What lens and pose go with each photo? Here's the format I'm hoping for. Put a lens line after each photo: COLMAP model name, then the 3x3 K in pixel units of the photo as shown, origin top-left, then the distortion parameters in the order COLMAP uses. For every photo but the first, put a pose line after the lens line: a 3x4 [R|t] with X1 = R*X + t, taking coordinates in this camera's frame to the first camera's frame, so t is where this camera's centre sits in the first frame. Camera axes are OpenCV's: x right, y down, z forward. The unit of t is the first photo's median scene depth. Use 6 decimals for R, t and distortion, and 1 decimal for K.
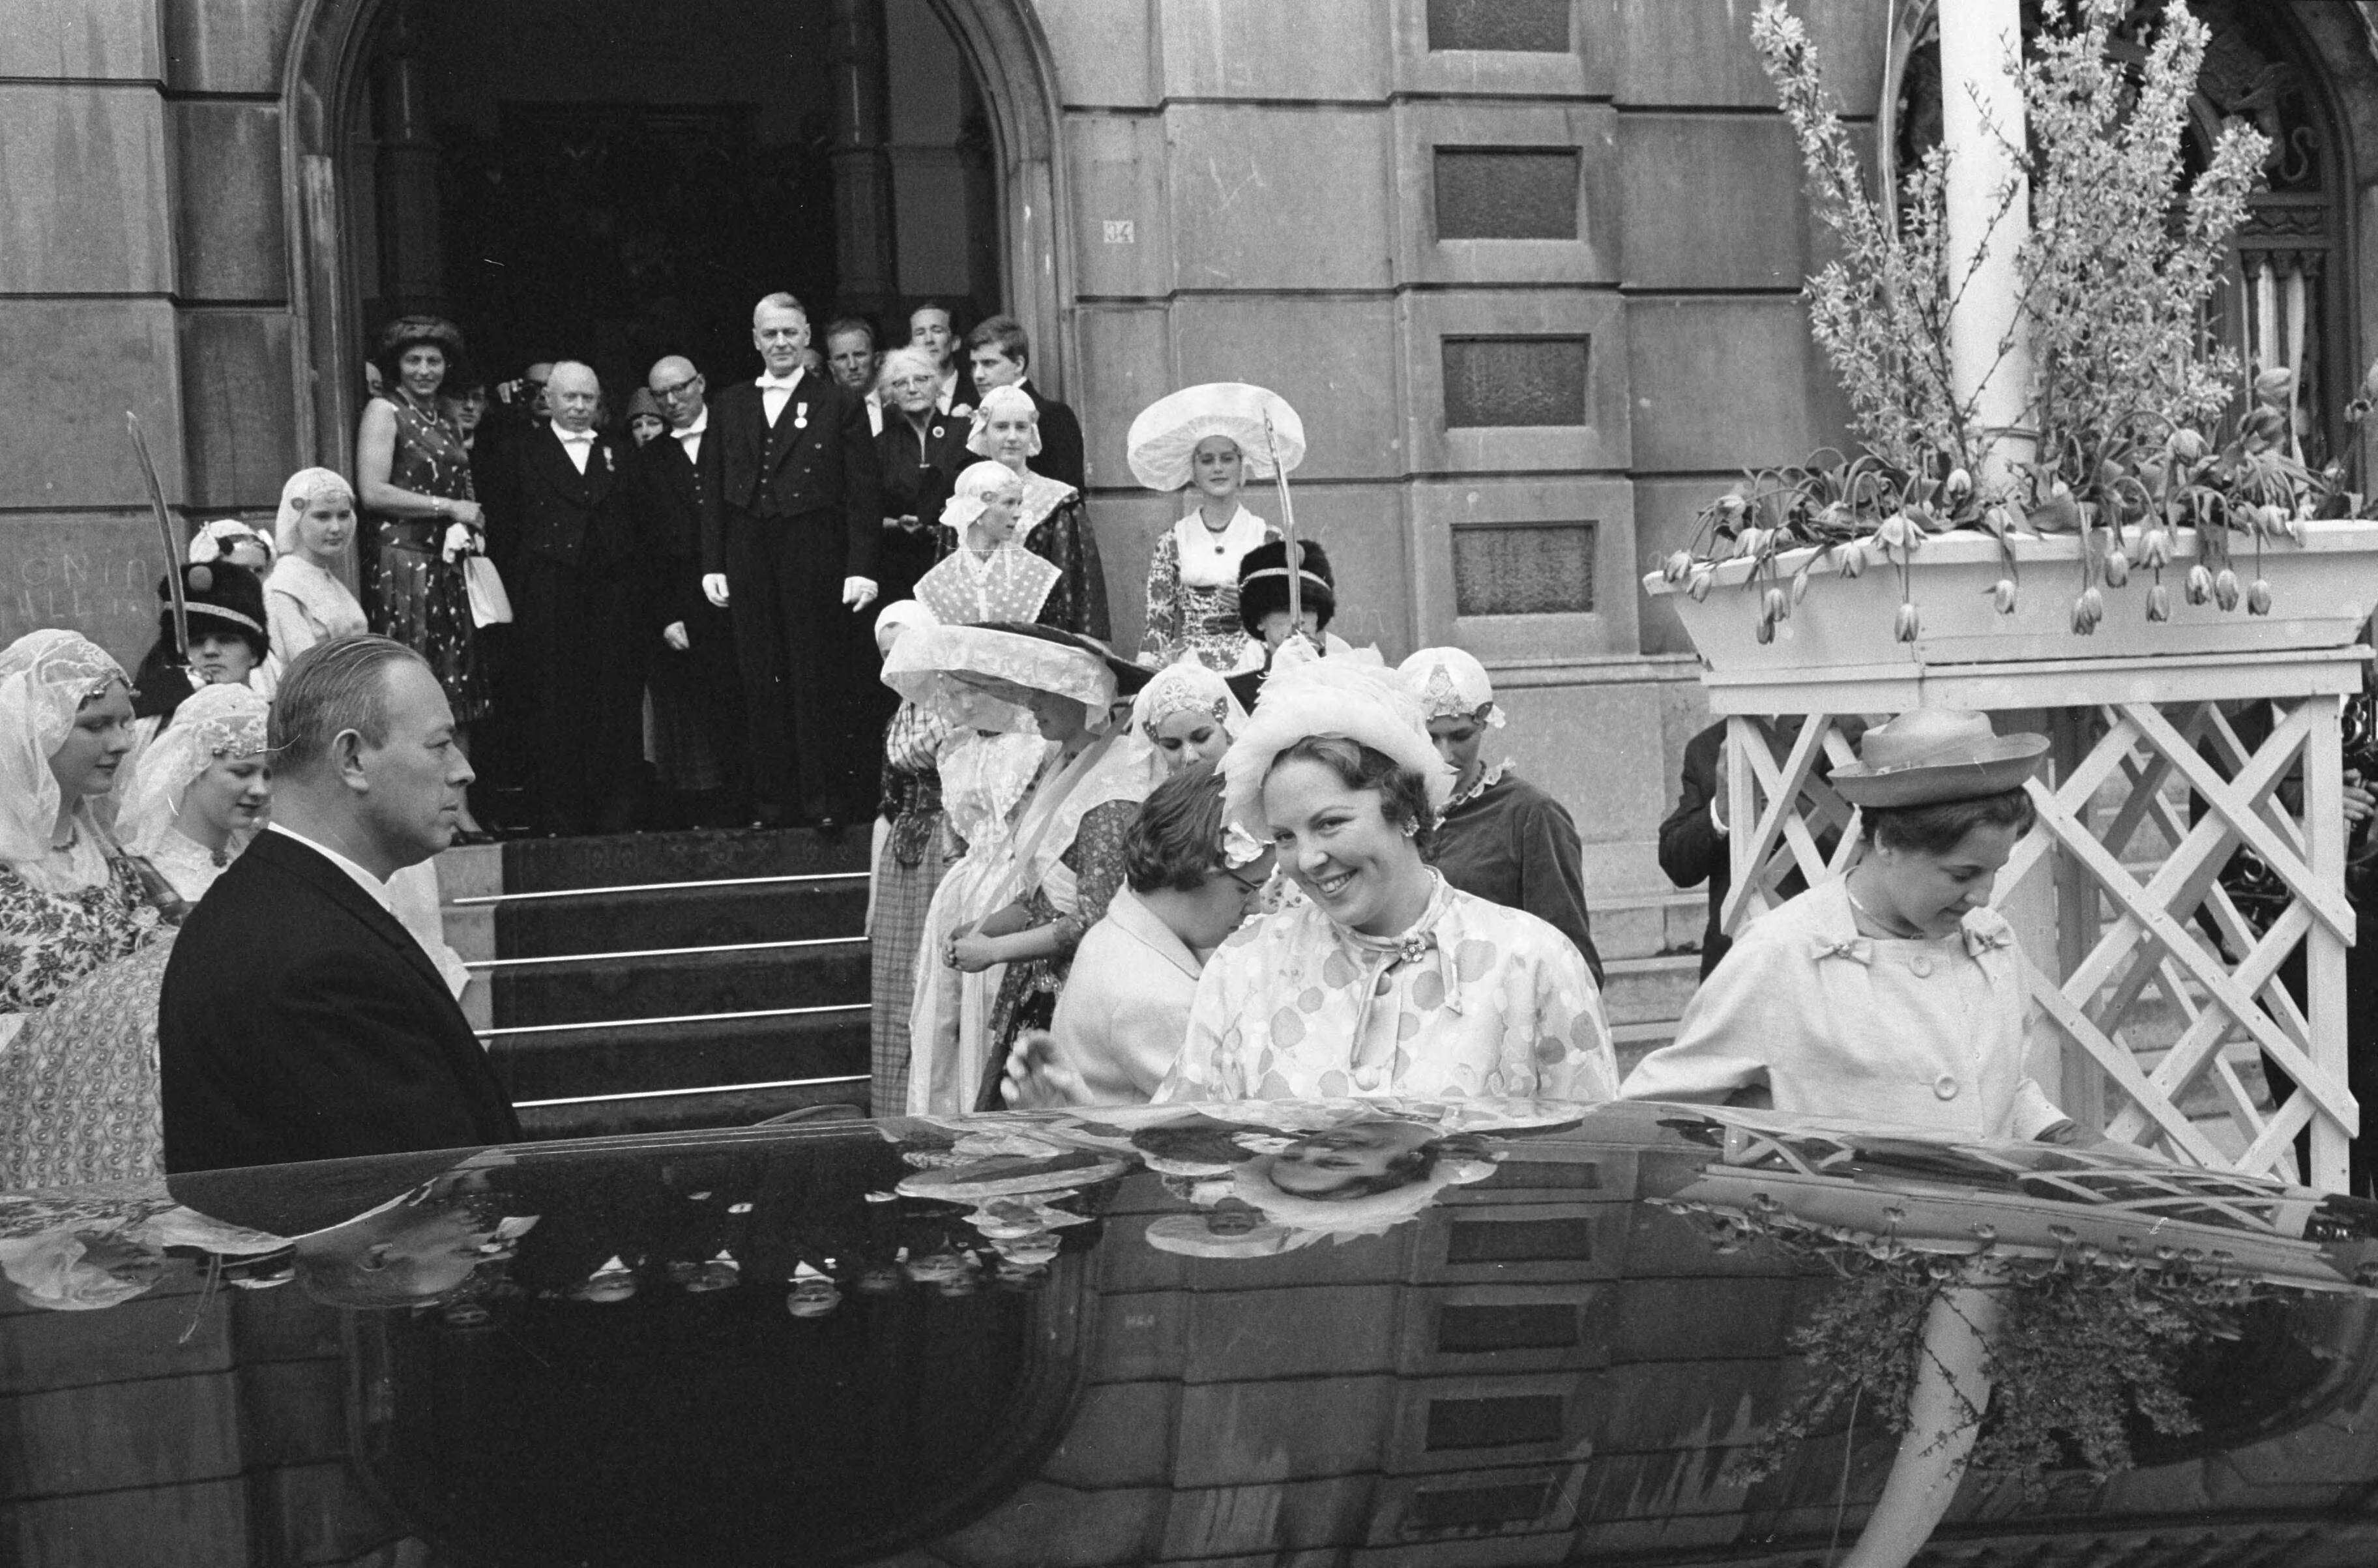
lens RADIAL K [[2690.7, 0, 1230.1], [0, 2690.7, 778.8], [0, 0, 1]] dist [0.010036, 0.073907]
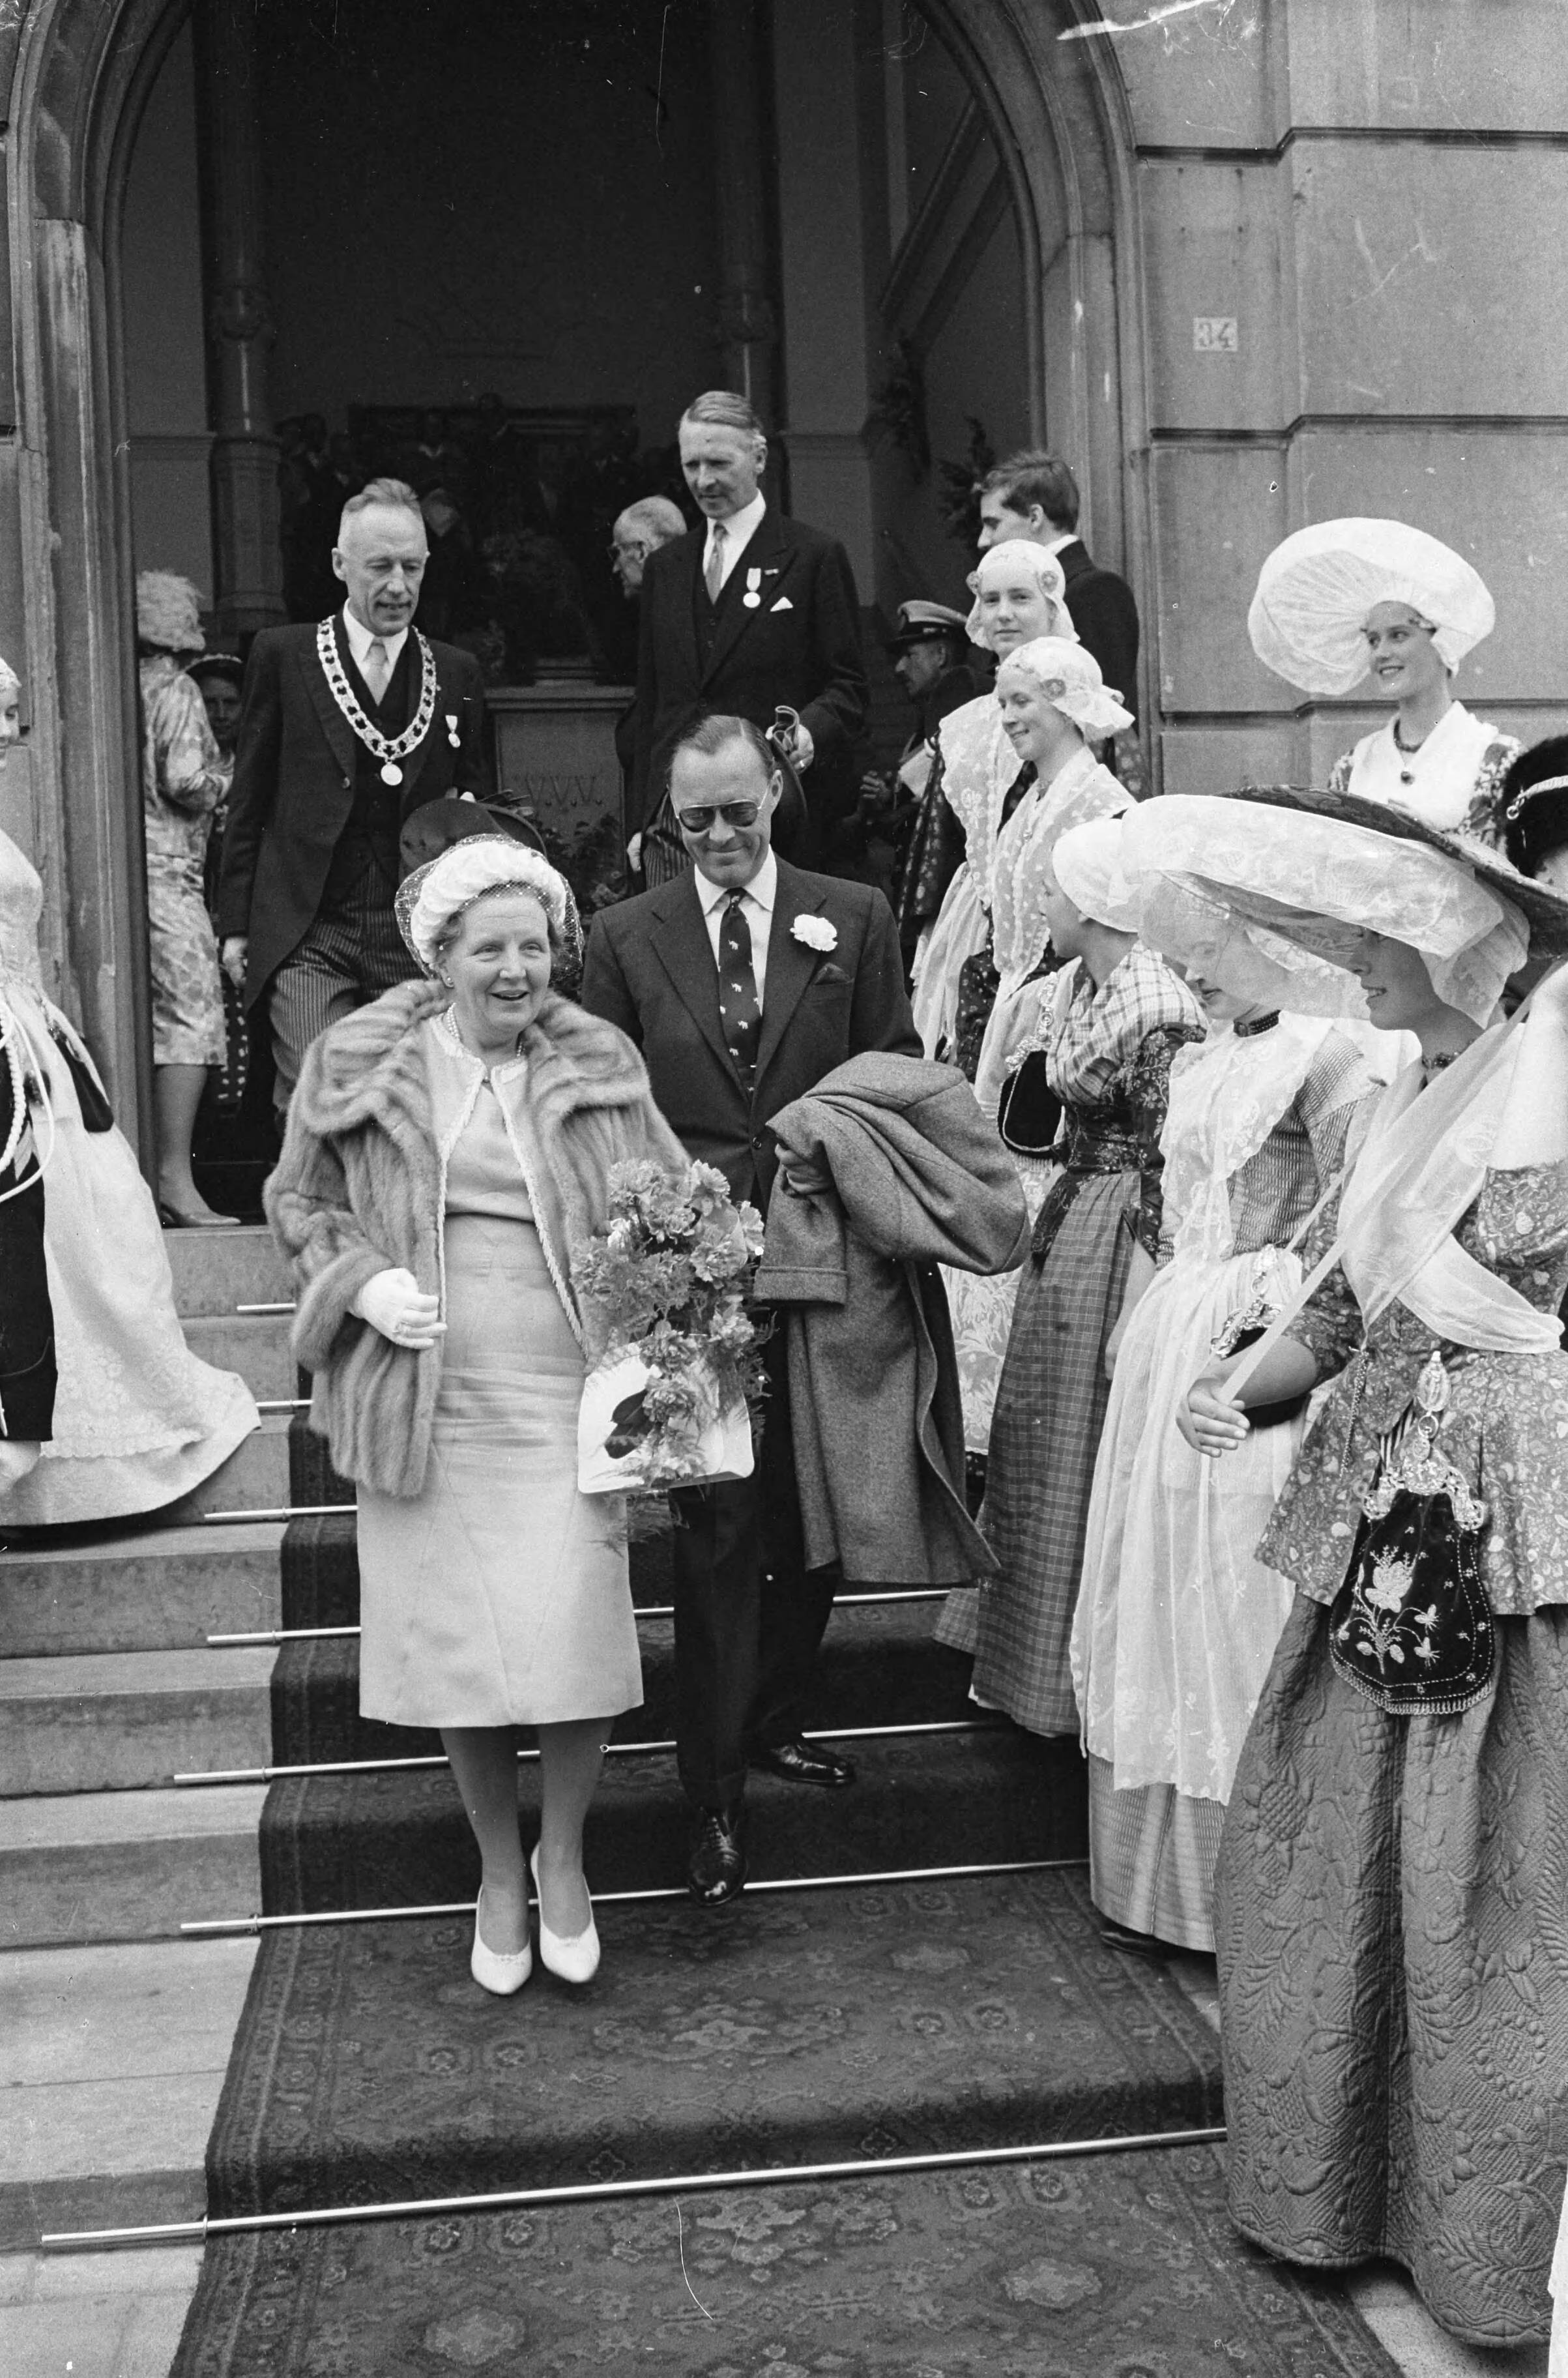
lens RADIAL K [[2690.7, 0, 826.6], [0, 2690.7, 1197.2], [0, 0, 1]] dist [0.010036, 0.073907]
pose [[0.995858, 0.013289, -0.089946, -0.075001], [-0.012493, 0.999878, 0.009405, 0.008841], [0.090060, -0.008242, 0.995902, 0.313972]]
